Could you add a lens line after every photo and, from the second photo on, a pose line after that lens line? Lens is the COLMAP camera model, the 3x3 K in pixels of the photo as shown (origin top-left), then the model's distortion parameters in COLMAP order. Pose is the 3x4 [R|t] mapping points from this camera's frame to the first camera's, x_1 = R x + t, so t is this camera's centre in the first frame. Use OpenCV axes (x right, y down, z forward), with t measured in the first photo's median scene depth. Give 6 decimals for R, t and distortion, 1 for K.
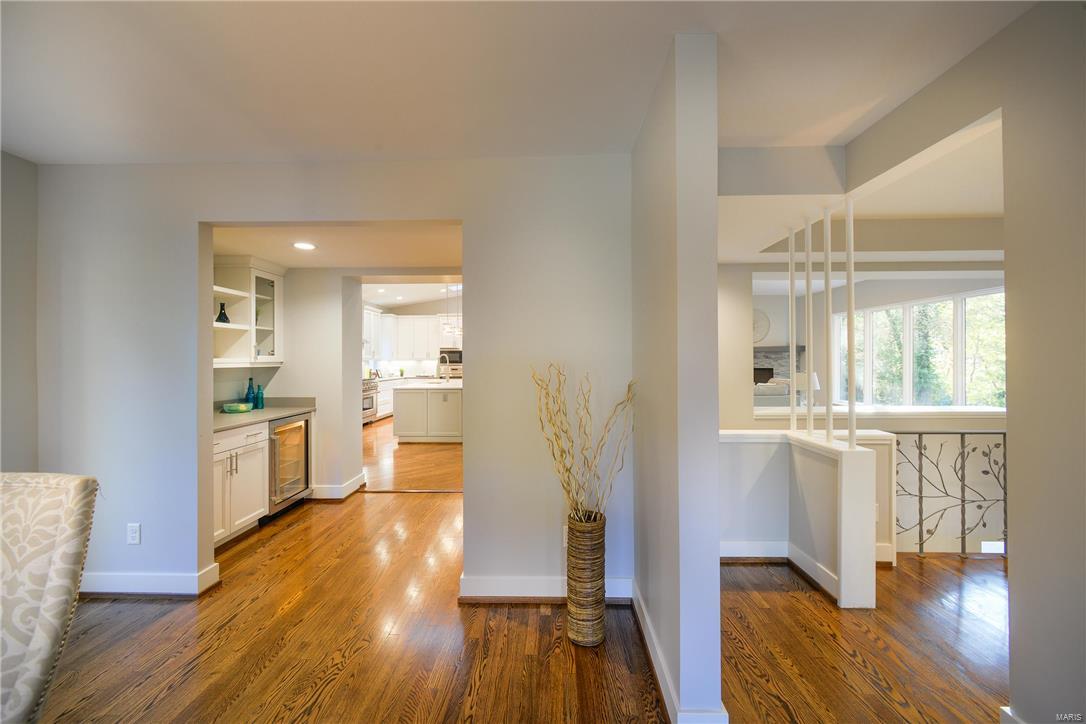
lens RADIAL K [[430.6, 0, 542.9], [0, 430.6, 357.3], [0, 0, 1]] dist [0.001390, -0.001256]
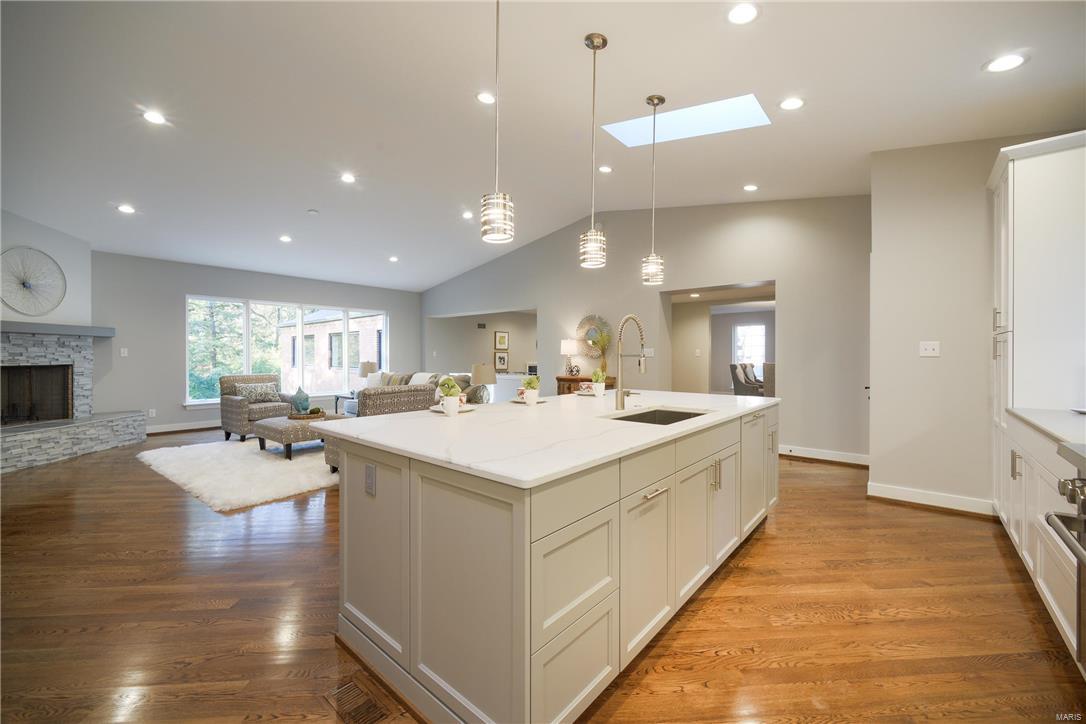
lens RADIAL K [[430.6, 0, 545.5], [0, 430.6, 358.7], [0, 0, 1]] dist [0.001390, -0.001256]
pose [[-0.779279, 0.001730, 0.626674, -0.295264], [0.006217, 0.999968, 0.004970, 0.017899], [-0.626646, 0.007769, -0.779265, 1.005429]]
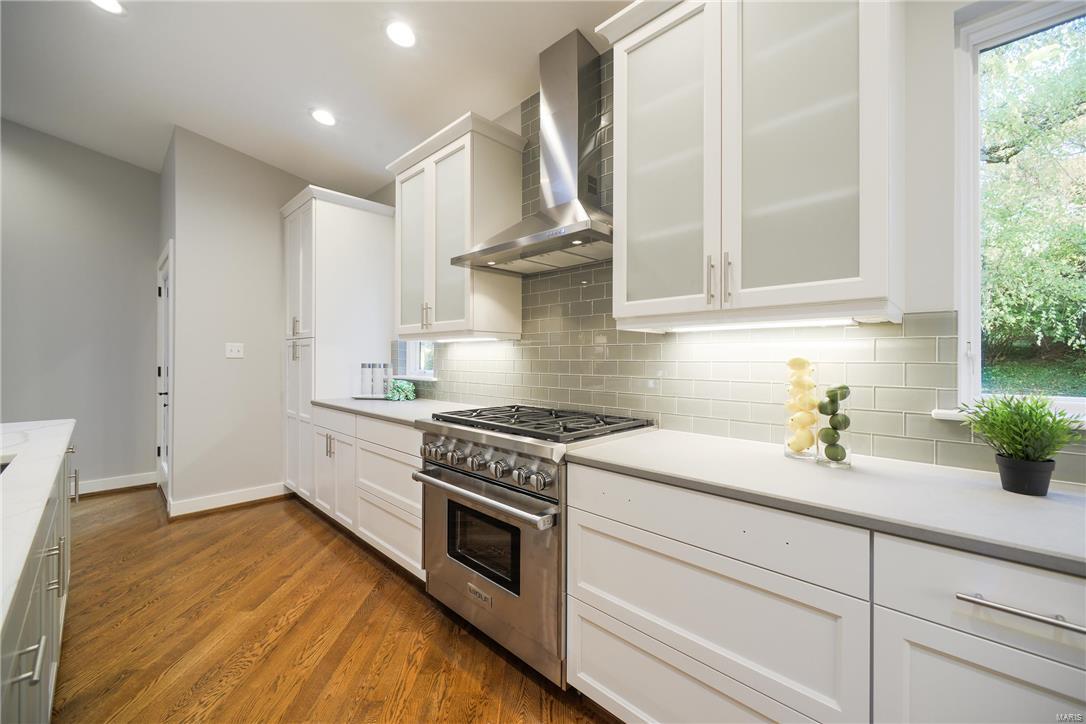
lens RADIAL K [[430.6, 0, 543.3], [0, 430.6, 357.5], [0, 0, 1]] dist [0.001390, -0.001256]
pose [[-0.674242, 0.000430, -0.738511, -0.164760], [-0.002600, 0.999992, 0.002956, 0.017785], [0.738506, 0.003914, -0.674235, 0.926484]]
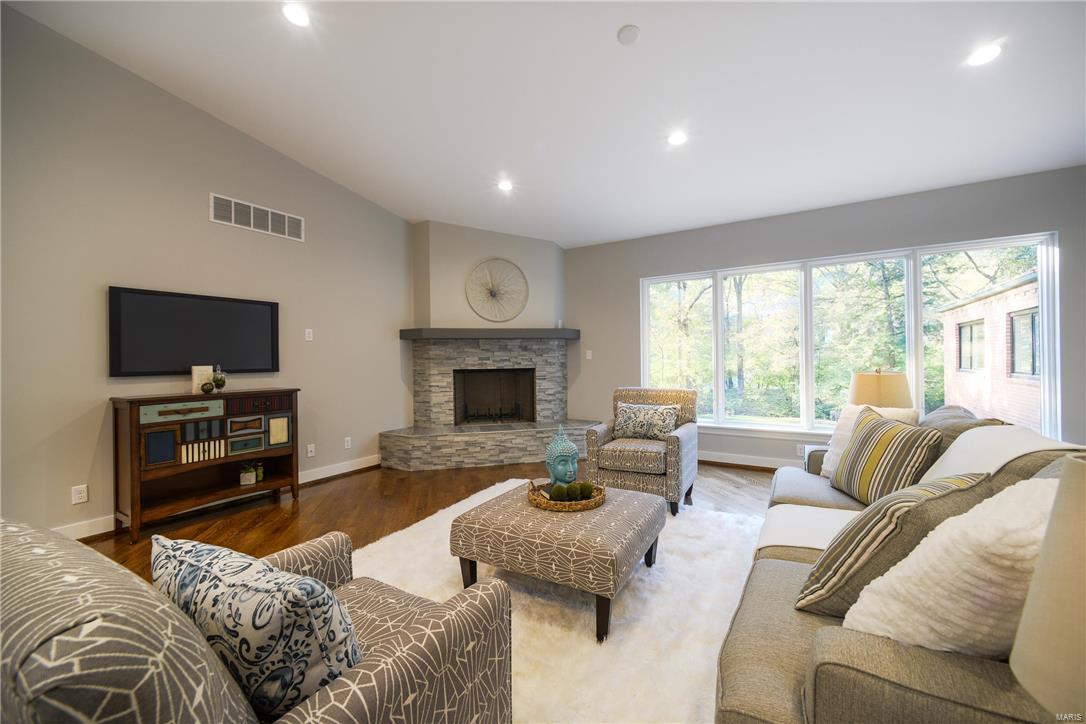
lens RADIAL K [[430.6, 0, 543.1], [0, 430.6, 358.7], [0, 0, 1]] dist [0.001390, -0.001256]
pose [[0.495429, 0.000770, 0.868648, 0.048658], [0.010963, 0.999914, -0.007139, 0.016350], [-0.868579, 0.013059, 0.495378, 0.680600]]
